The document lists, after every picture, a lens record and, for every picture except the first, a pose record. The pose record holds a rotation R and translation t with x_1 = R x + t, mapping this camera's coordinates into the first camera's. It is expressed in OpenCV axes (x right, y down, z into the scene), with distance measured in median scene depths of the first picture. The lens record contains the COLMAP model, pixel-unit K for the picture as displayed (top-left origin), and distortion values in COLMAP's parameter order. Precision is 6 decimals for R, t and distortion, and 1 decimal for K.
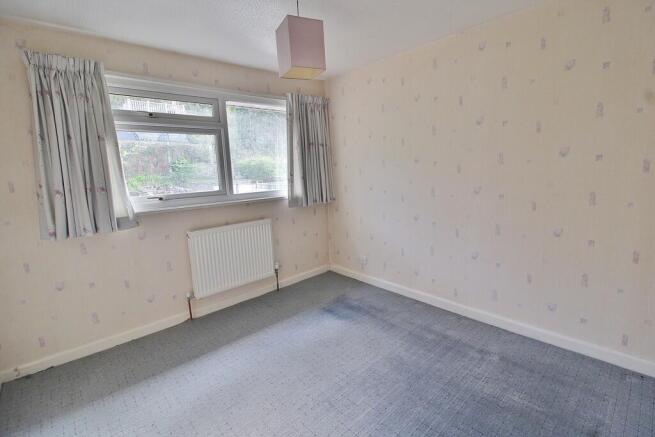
lens RADIAL K [[303.7, 0, 331.1], [0, 303.7, 217.7], [0, 0, 1]] dist [0.002146, -0.014465]
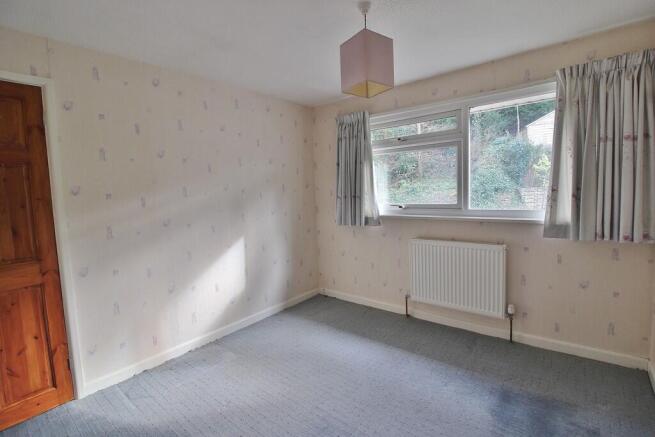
lens RADIAL K [[303.7, 0, 331.1], [0, 303.7, 217.7], [0, 0, 1]] dist [0.002146, -0.014465]
pose [[0.151922, 0.124567, -0.980511, 0.530839], [-0.133776, 0.985489, 0.104472, -0.097656], [0.979298, 0.115297, 0.166382, 0.471904]]
